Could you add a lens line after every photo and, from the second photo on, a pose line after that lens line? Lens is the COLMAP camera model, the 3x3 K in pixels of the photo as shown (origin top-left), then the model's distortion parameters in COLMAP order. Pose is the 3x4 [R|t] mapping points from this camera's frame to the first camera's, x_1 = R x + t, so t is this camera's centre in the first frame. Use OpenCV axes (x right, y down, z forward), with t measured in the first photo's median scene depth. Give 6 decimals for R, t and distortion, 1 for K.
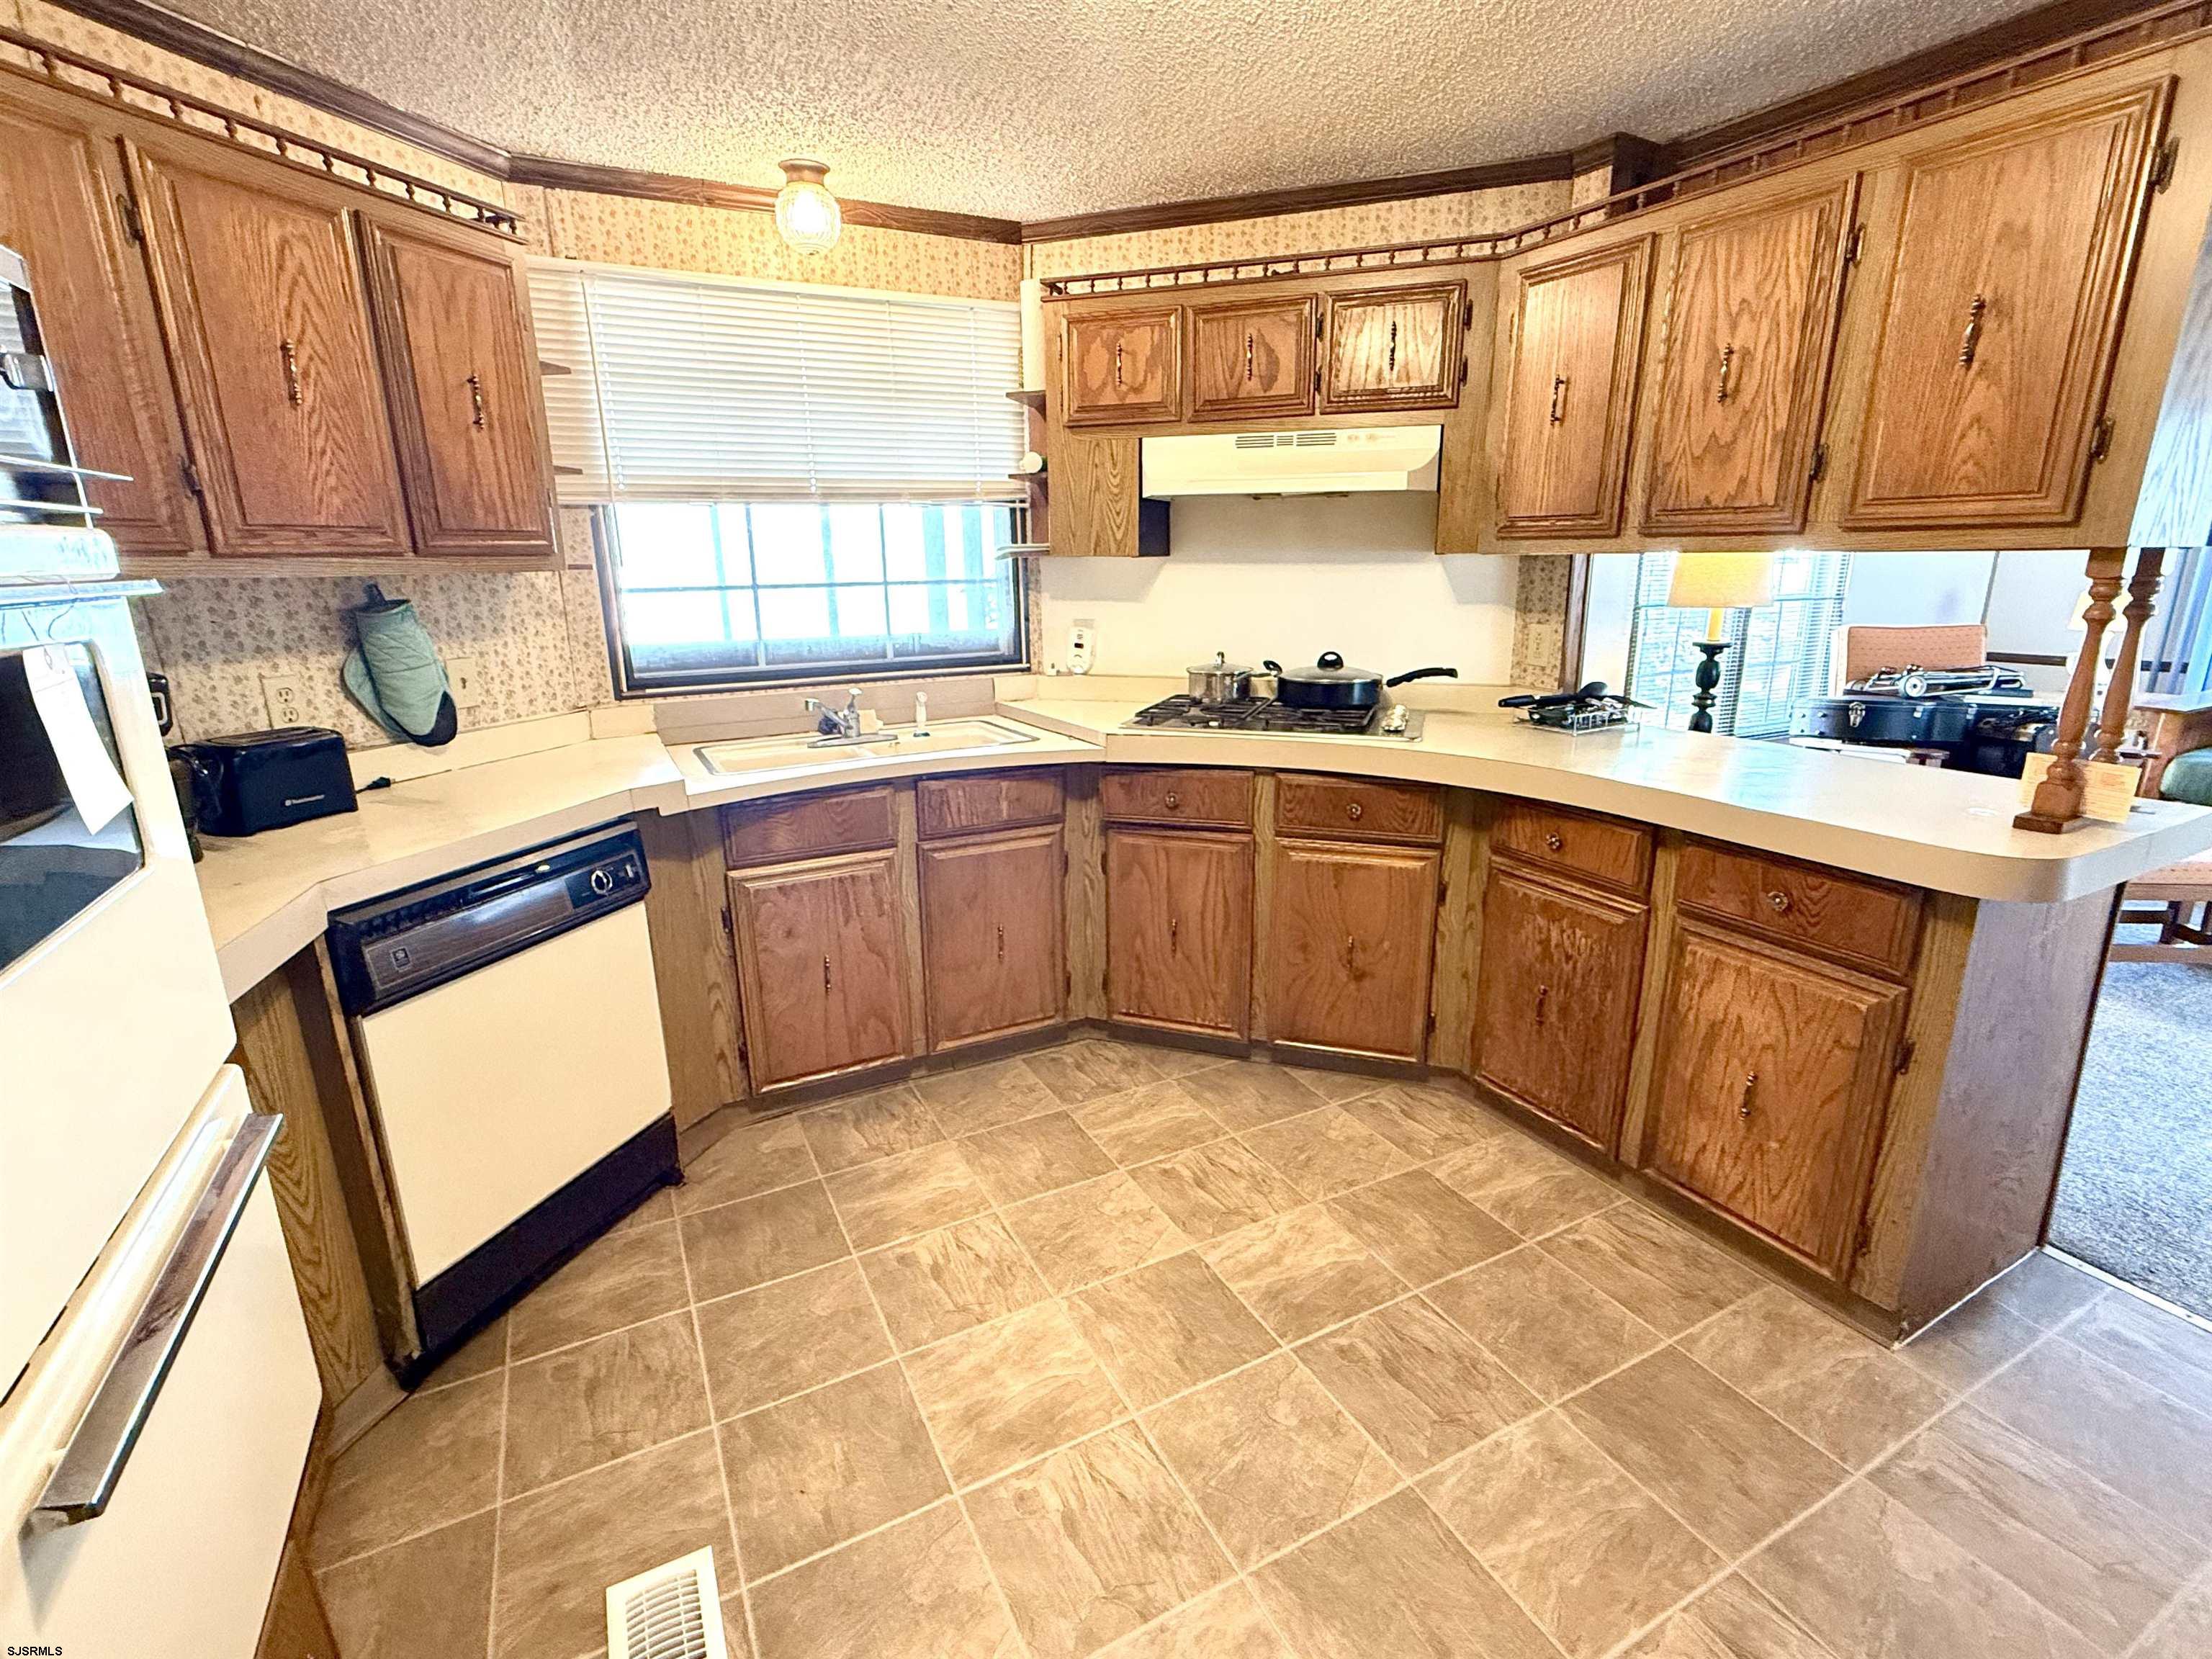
lens RADIAL K [[1021.7, 0, 1103.8], [0, 1021.7, 827.1], [0, 0, 1]] dist [-0.000635, -0.000230]
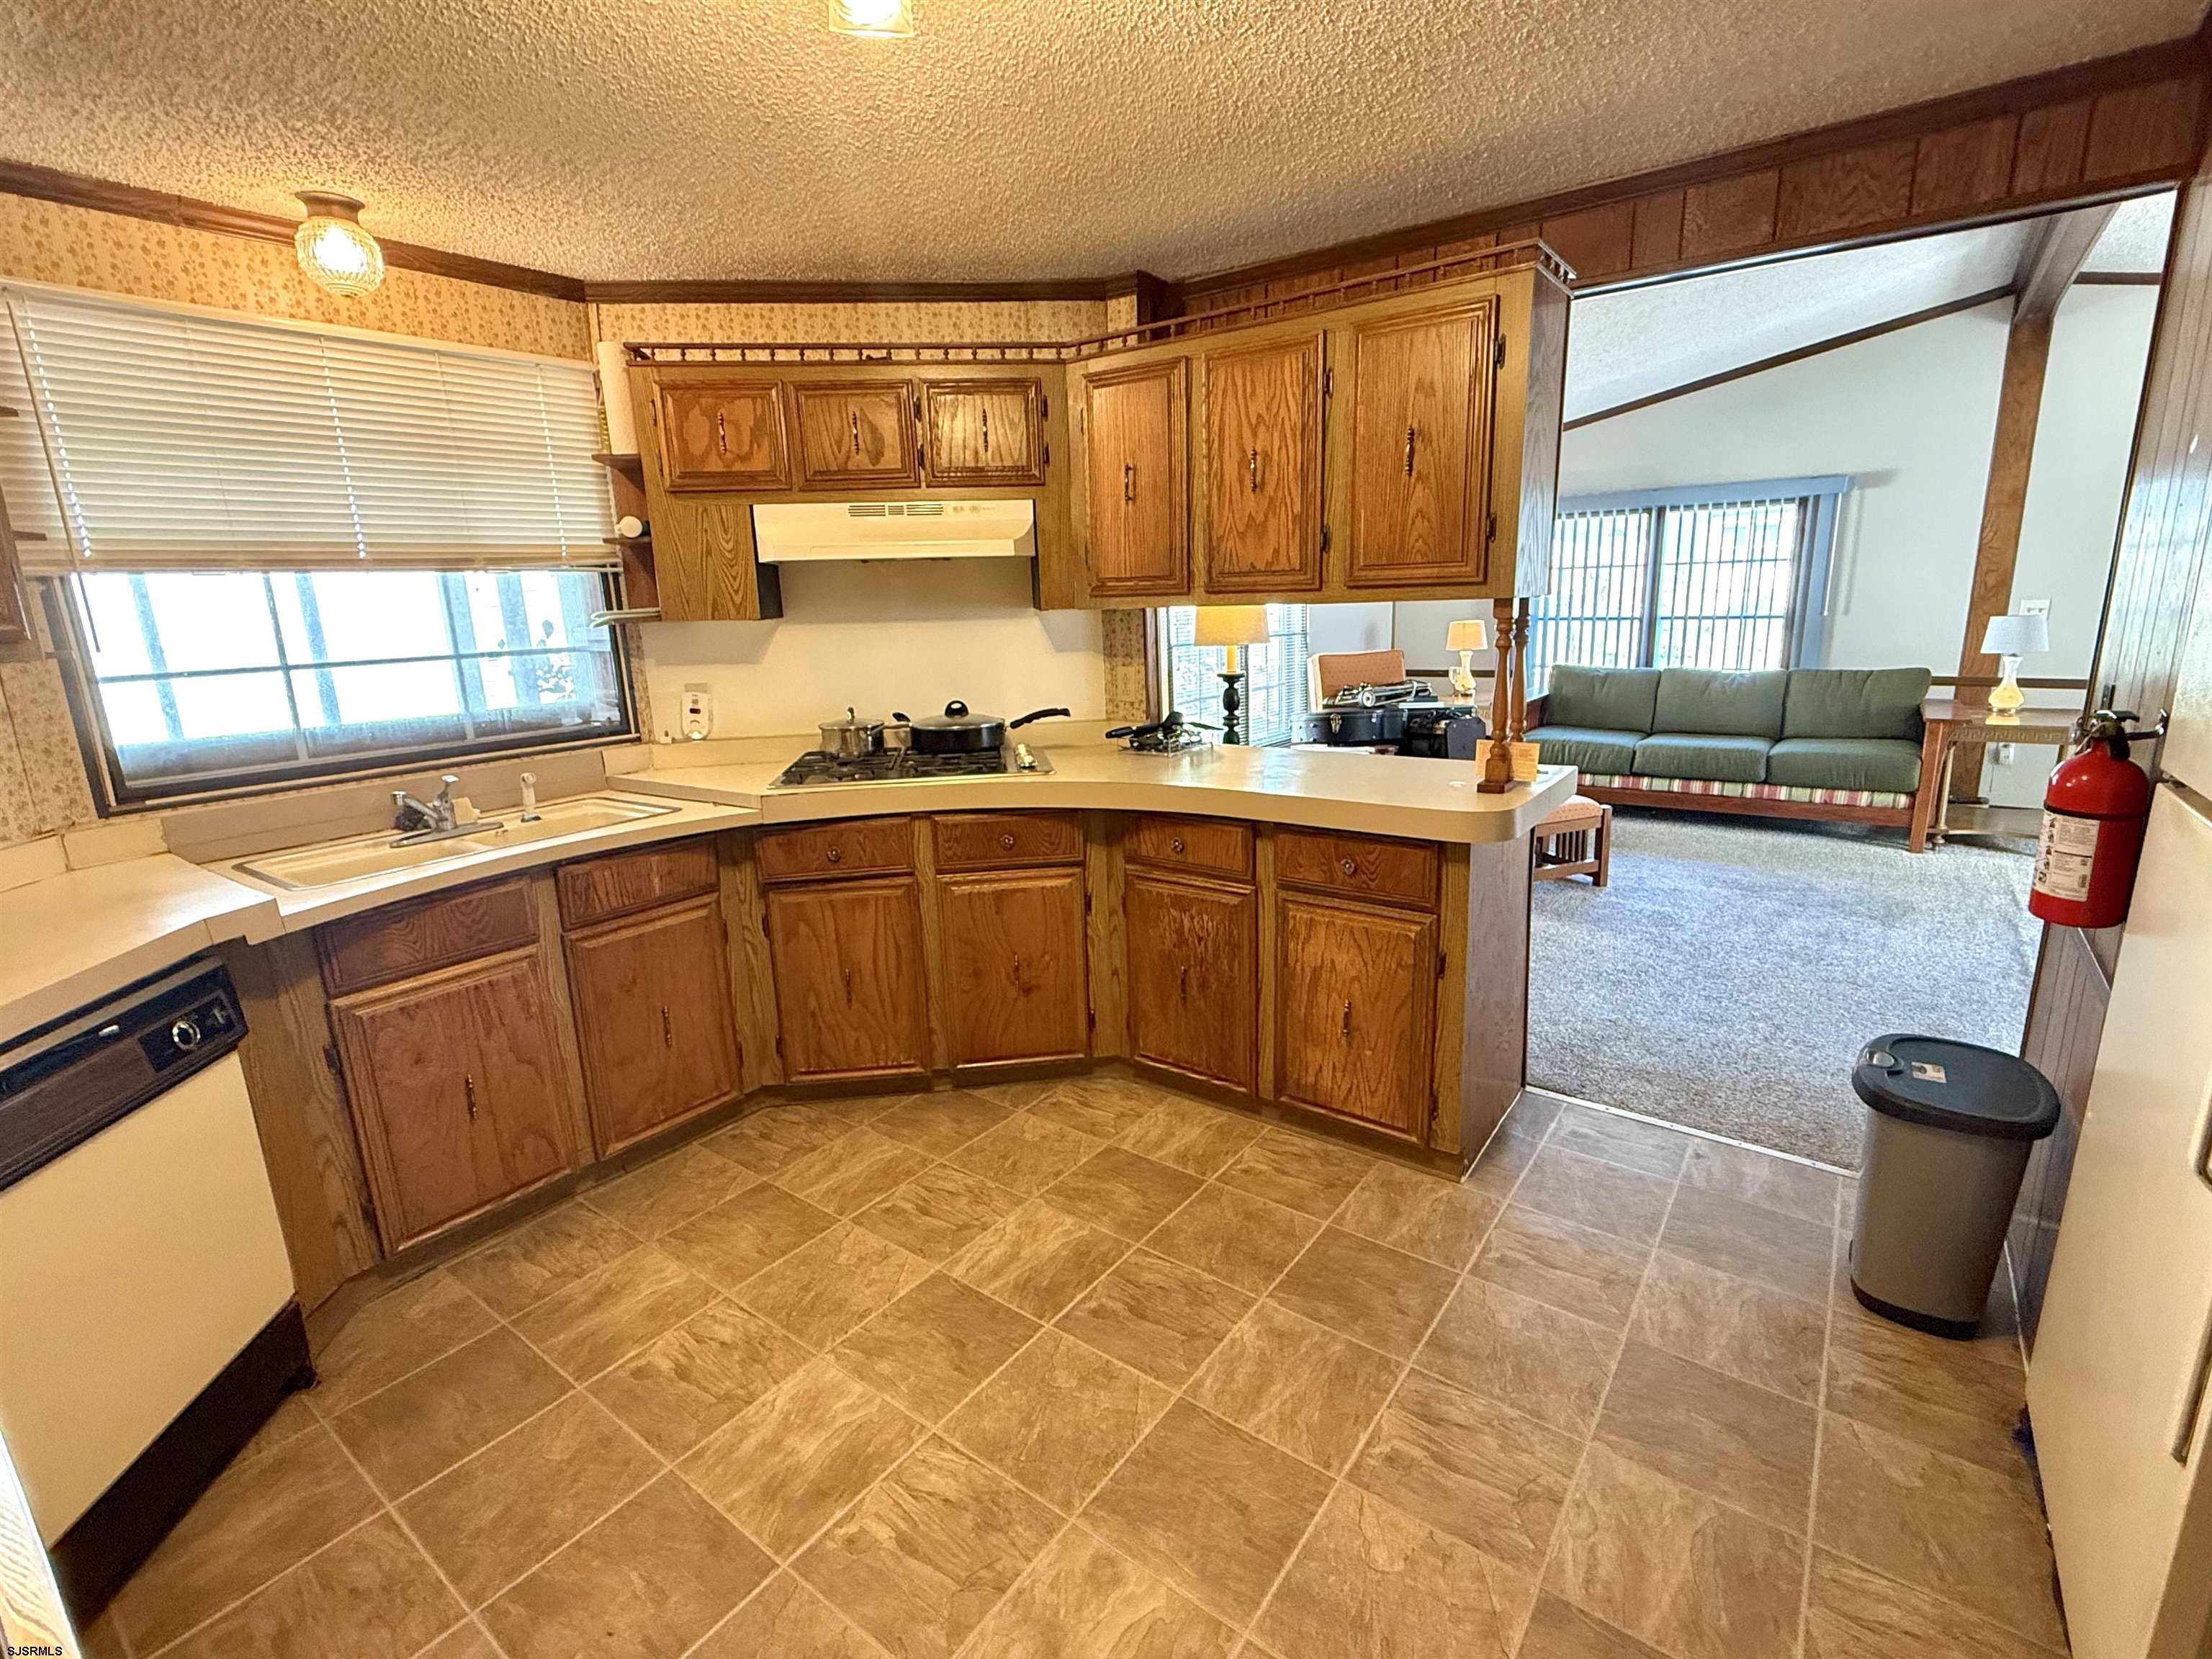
lens RADIAL K [[1021.7, 0, 1108.1], [0, 1021.7, 825.4], [0, 0, 1]] dist [-0.000635, -0.000230]
pose [[0.898724, -0.114638, 0.423265, -0.134954], [0.134843, 0.990704, -0.017990, 0.001514], [-0.417267, 0.073243, 0.905828, -0.055082]]
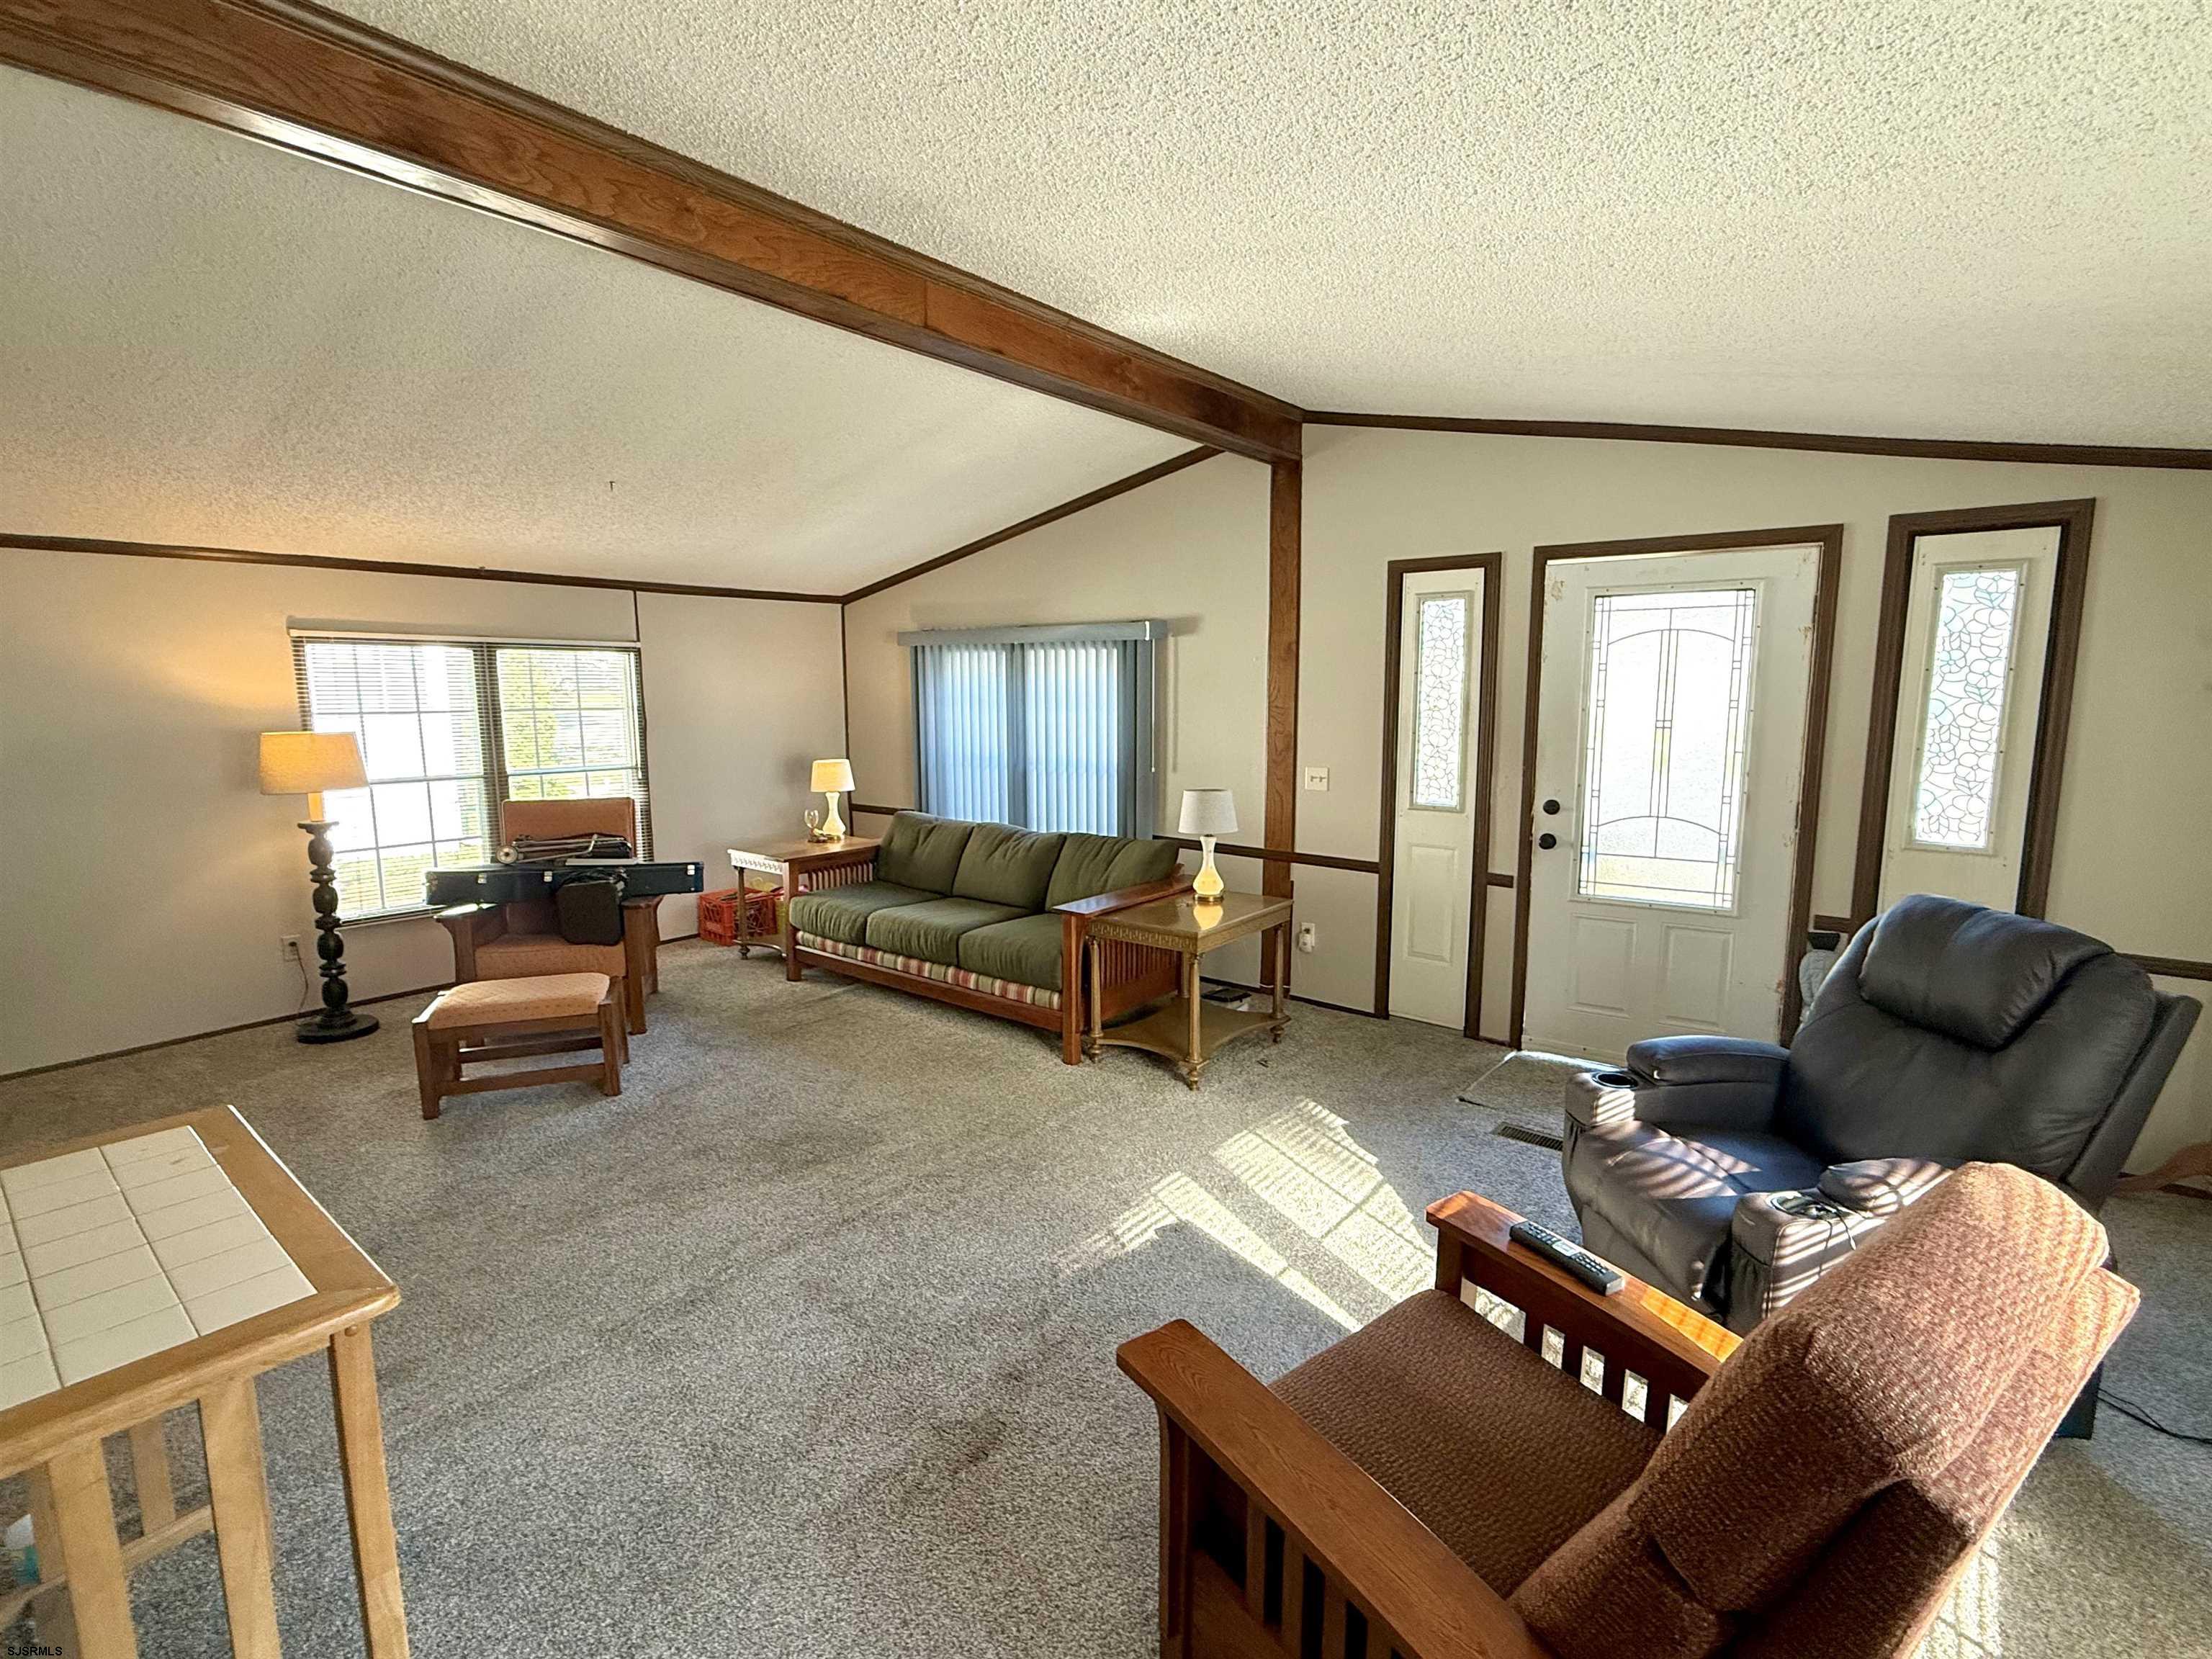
lens RADIAL K [[1021.7, 0, 1106.6], [0, 1021.7, 822.7], [0, 0, 1]] dist [-0.000635, -0.000230]
pose [[0.913042, -0.040726, 0.405828, 1.696733], [0.093441, 0.989425, -0.110936, 0.034782], [-0.397018, 0.139210, 0.907192, -0.567543]]
